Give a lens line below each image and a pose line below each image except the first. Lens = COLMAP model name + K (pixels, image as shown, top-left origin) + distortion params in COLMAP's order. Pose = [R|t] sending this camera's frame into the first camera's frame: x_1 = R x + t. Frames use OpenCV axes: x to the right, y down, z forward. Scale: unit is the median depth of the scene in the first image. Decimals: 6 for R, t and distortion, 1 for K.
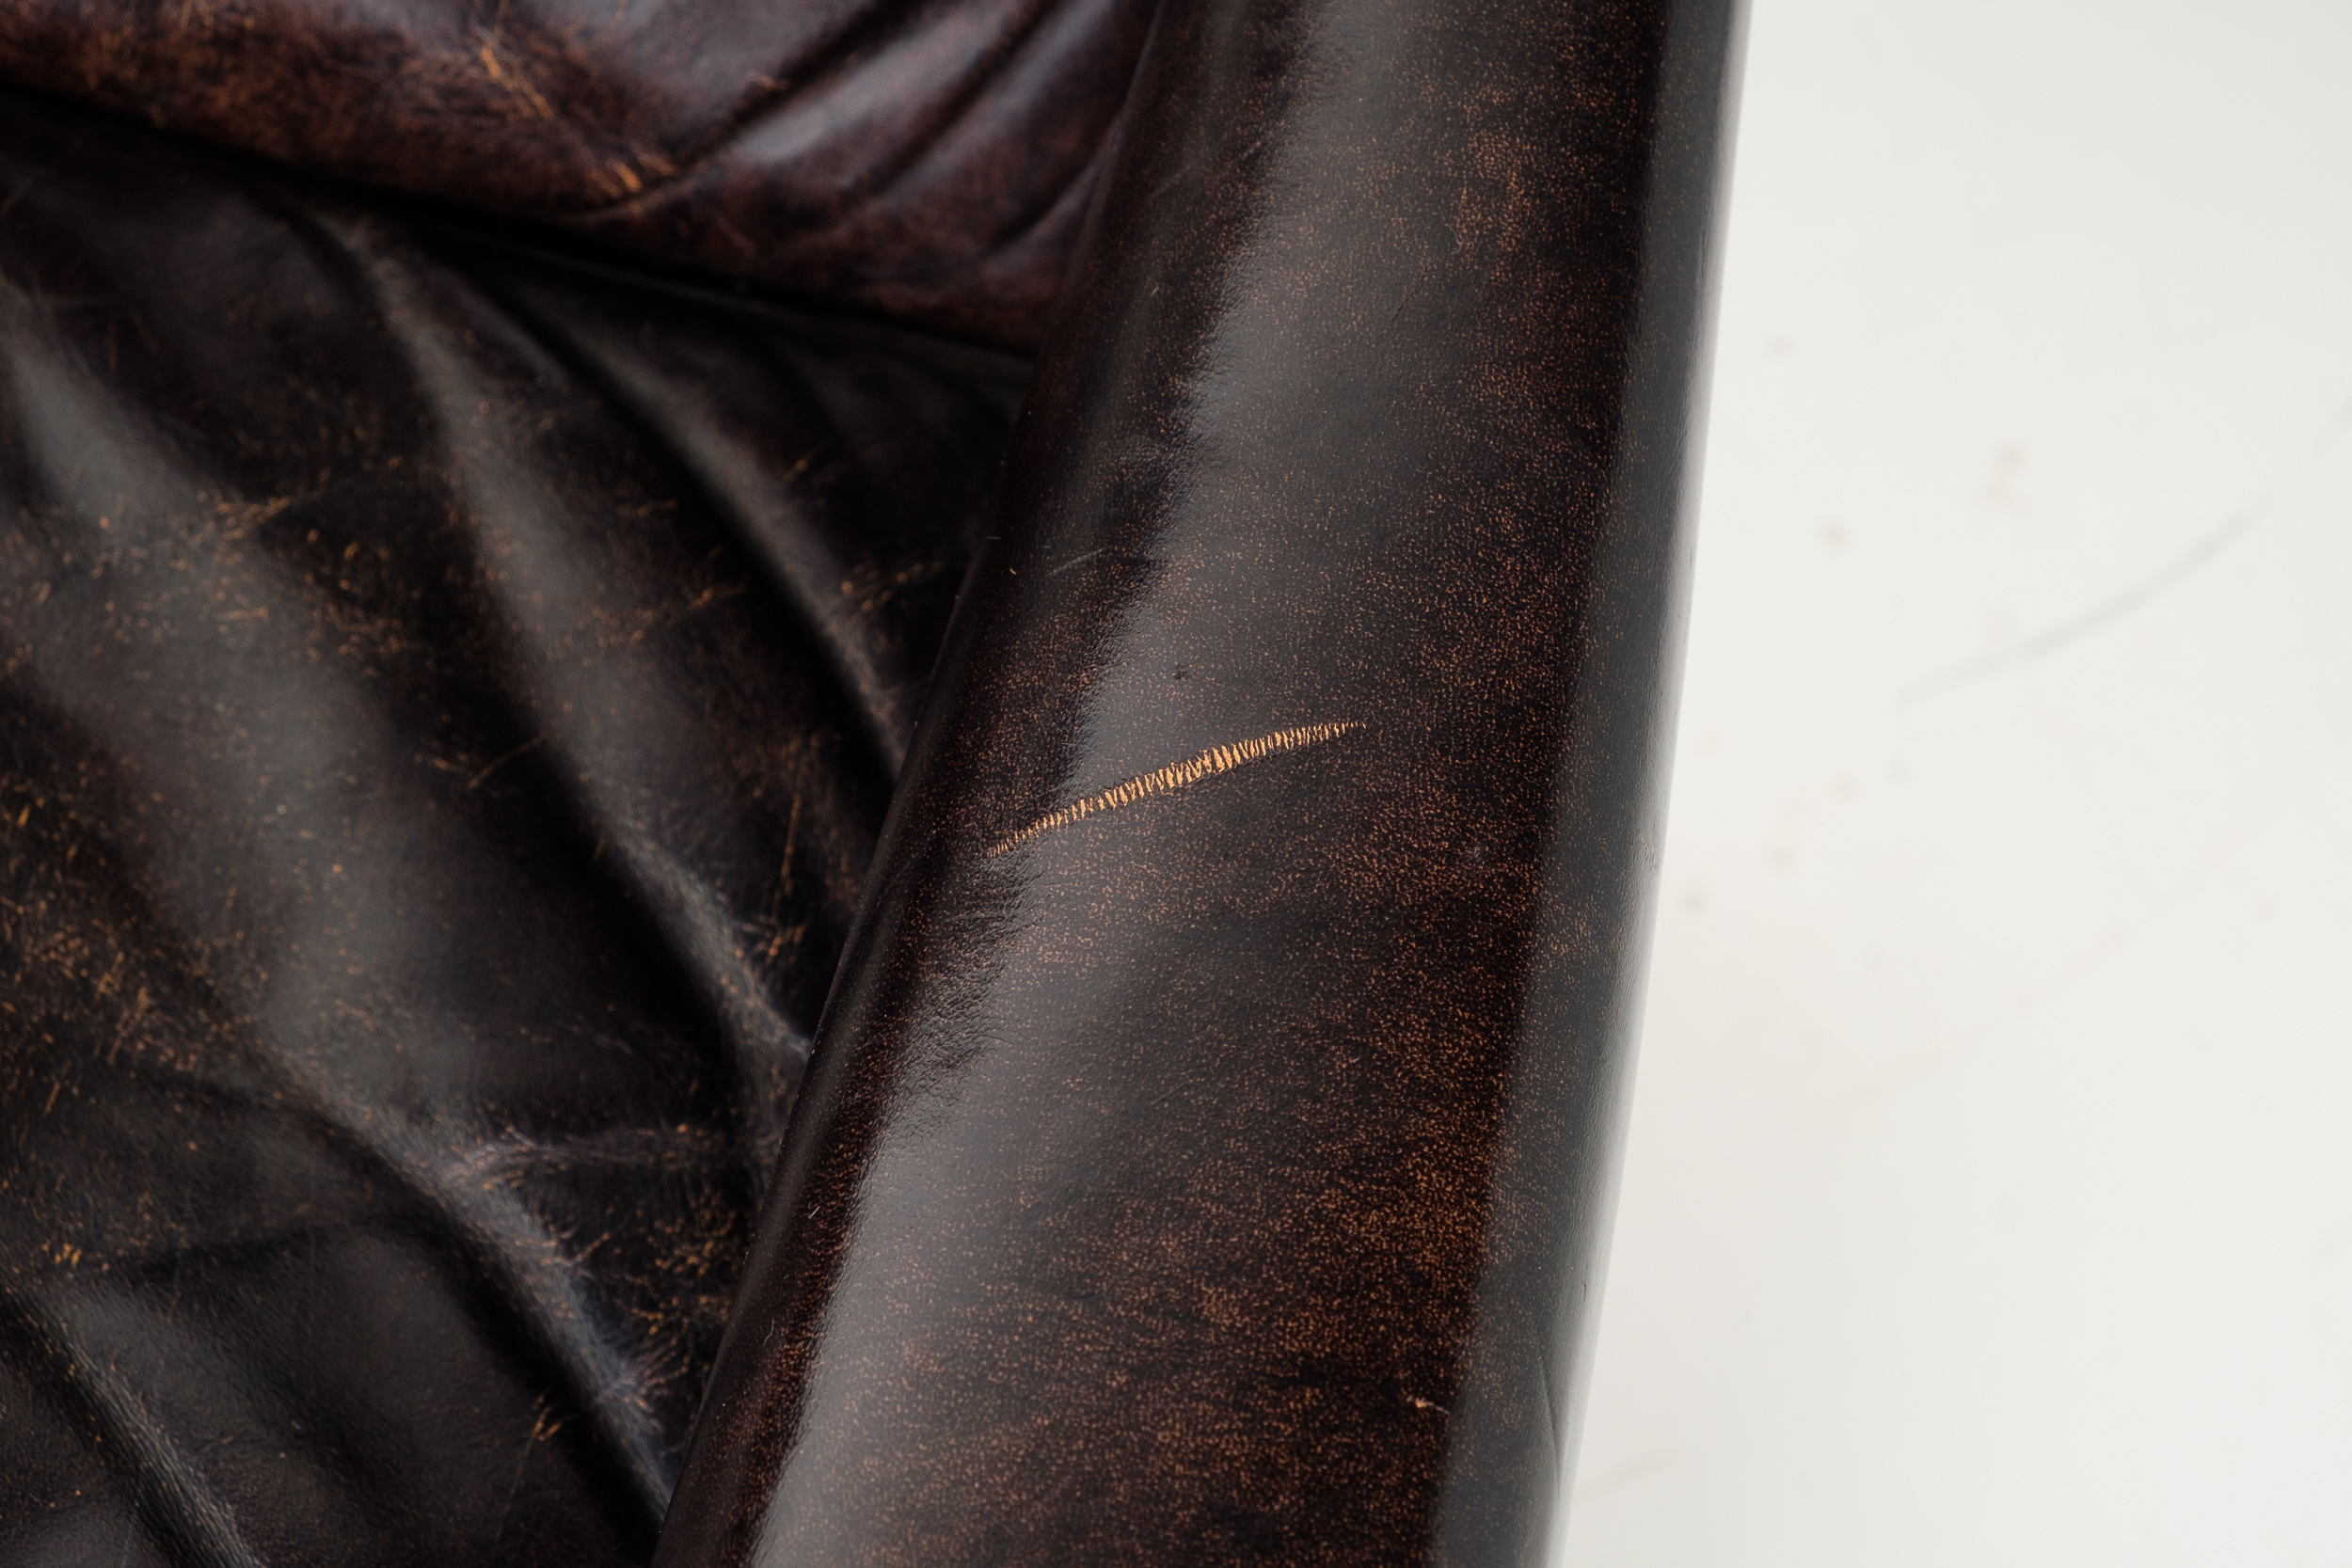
lens RADIAL K [[5620.7, 0, 1182.5], [0, 5620.7, 787.1], [0, 0, 1]] dist [-0.094061, 0.000000]
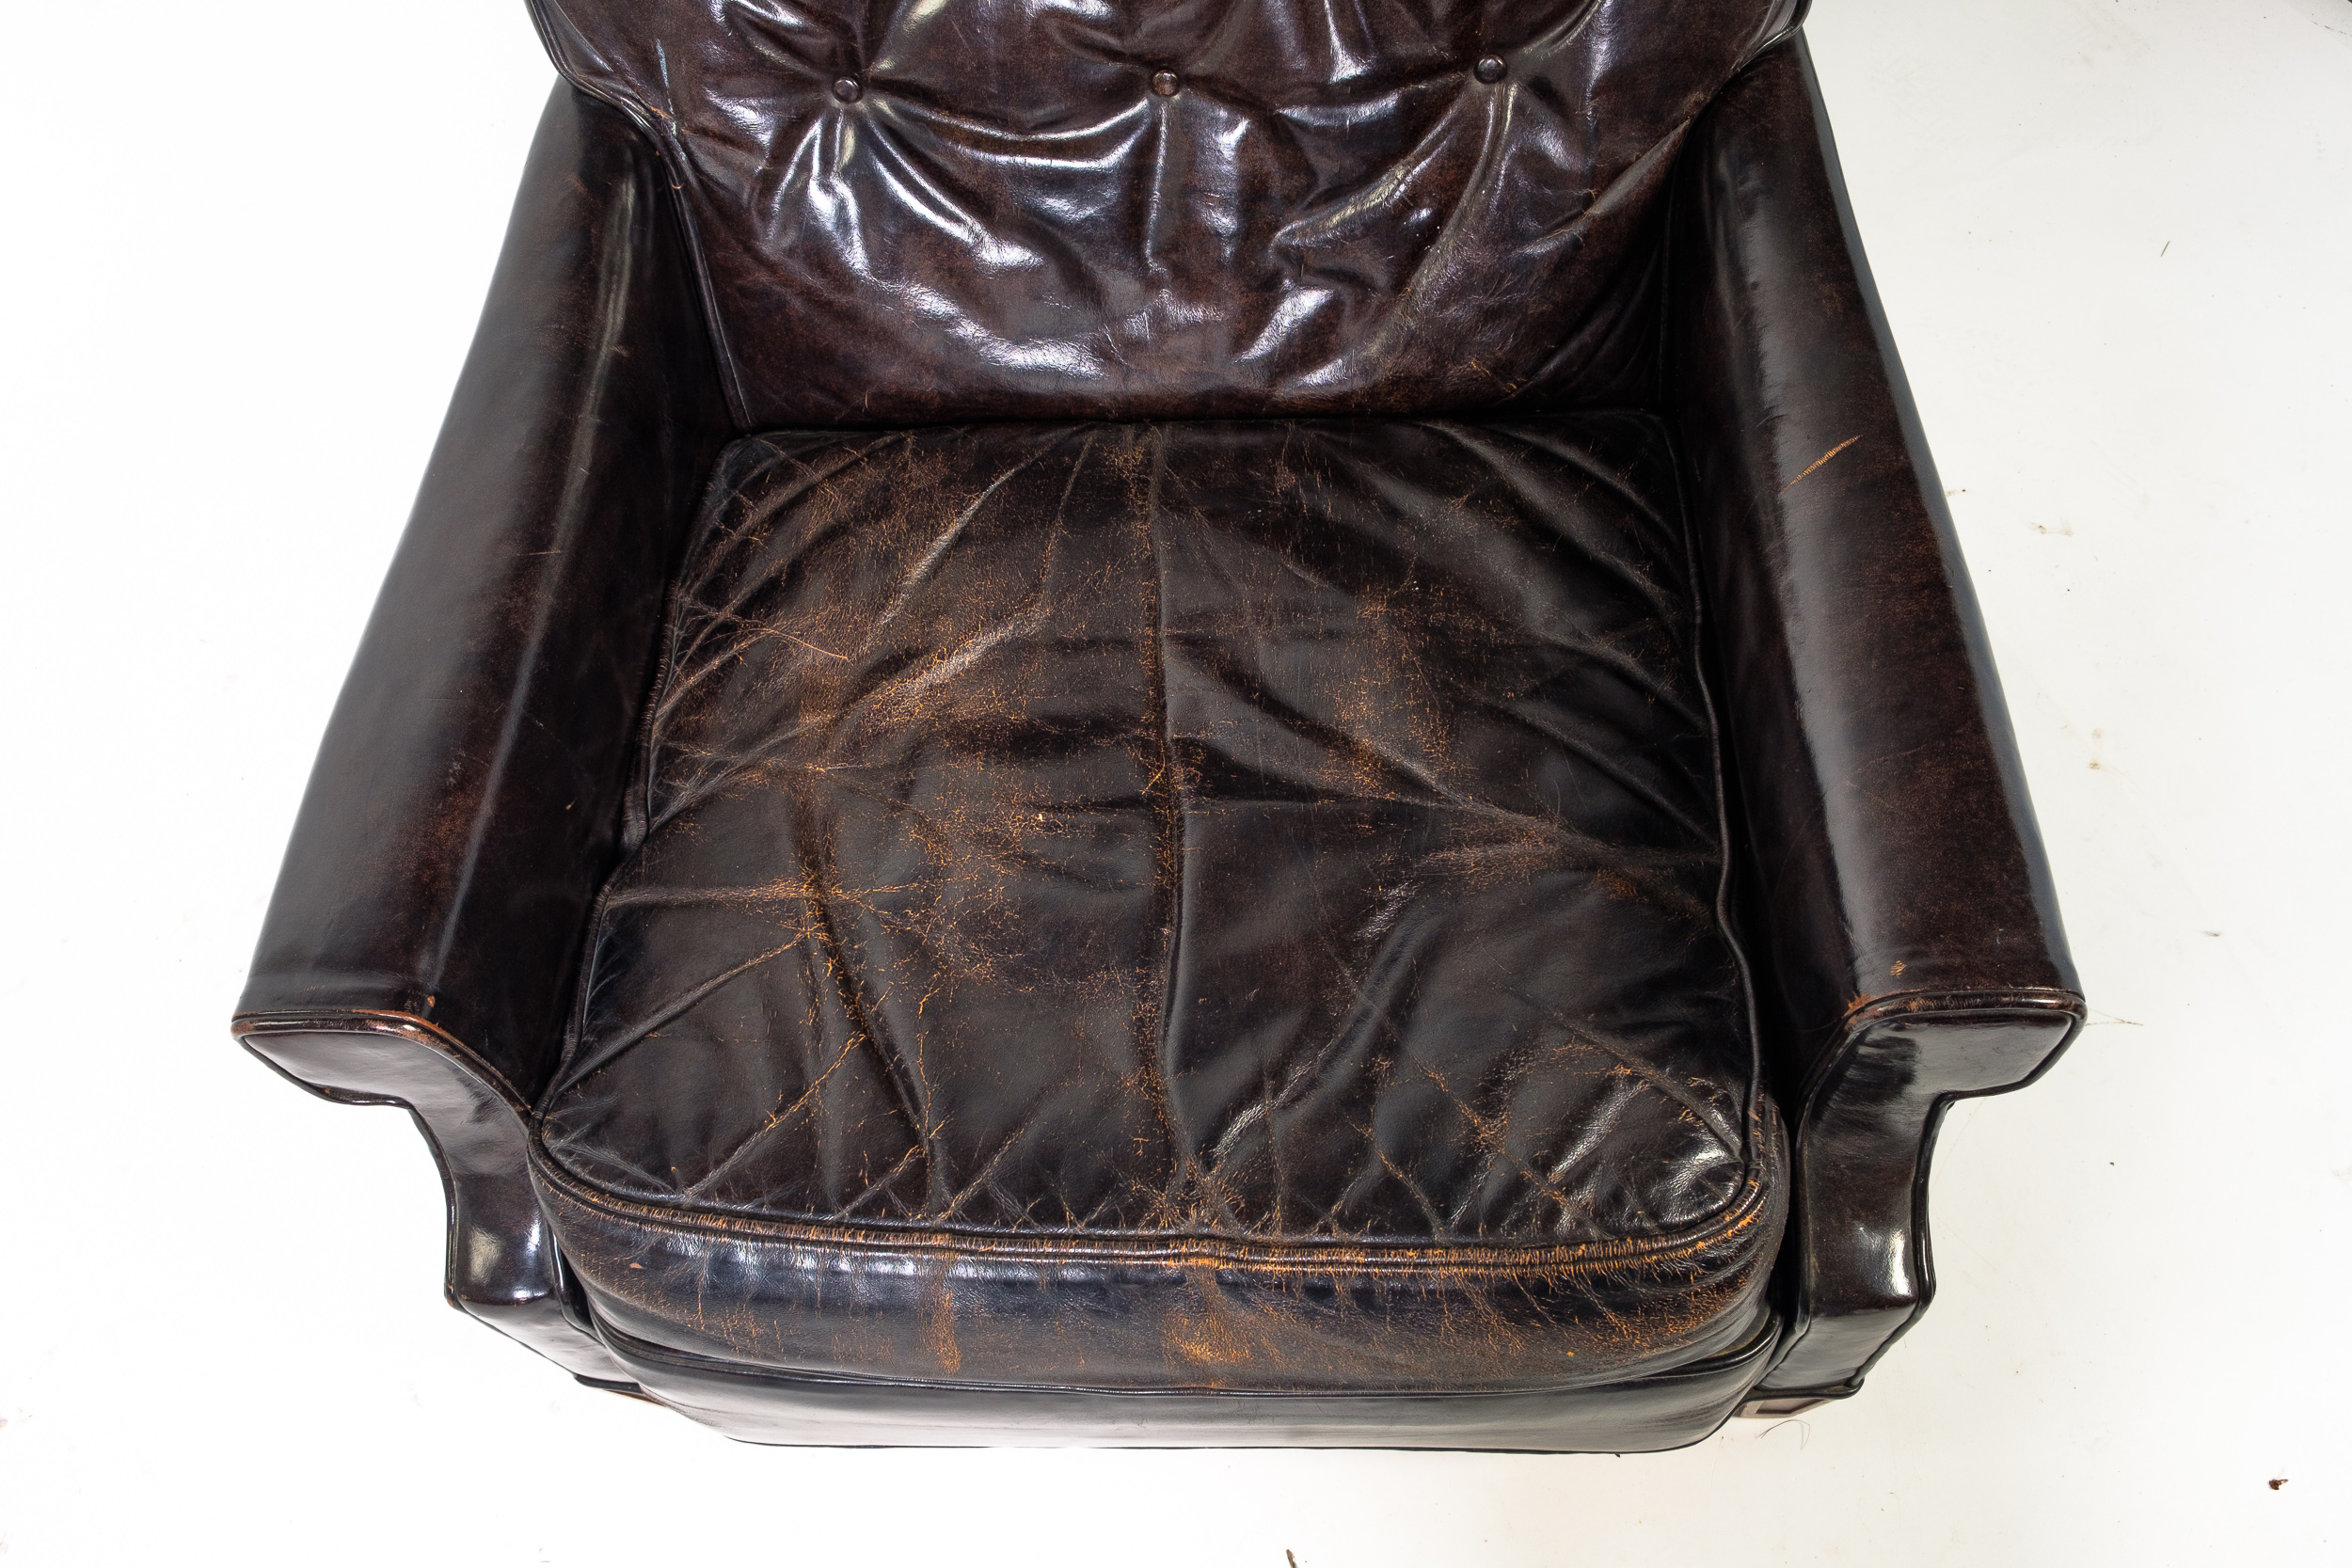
lens RADIAL K [[2109.5, 0, 1187.4], [0, 2109.5, 797.9], [0, 0, 1]] dist [-0.036342, -0.006661]
pose [[0.956380, -0.291724, -0.015283, -0.462307], [0.292120, 0.955316, 0.045127, 0.026462], [0.001436, -0.047624, 0.998864, -0.454286]]
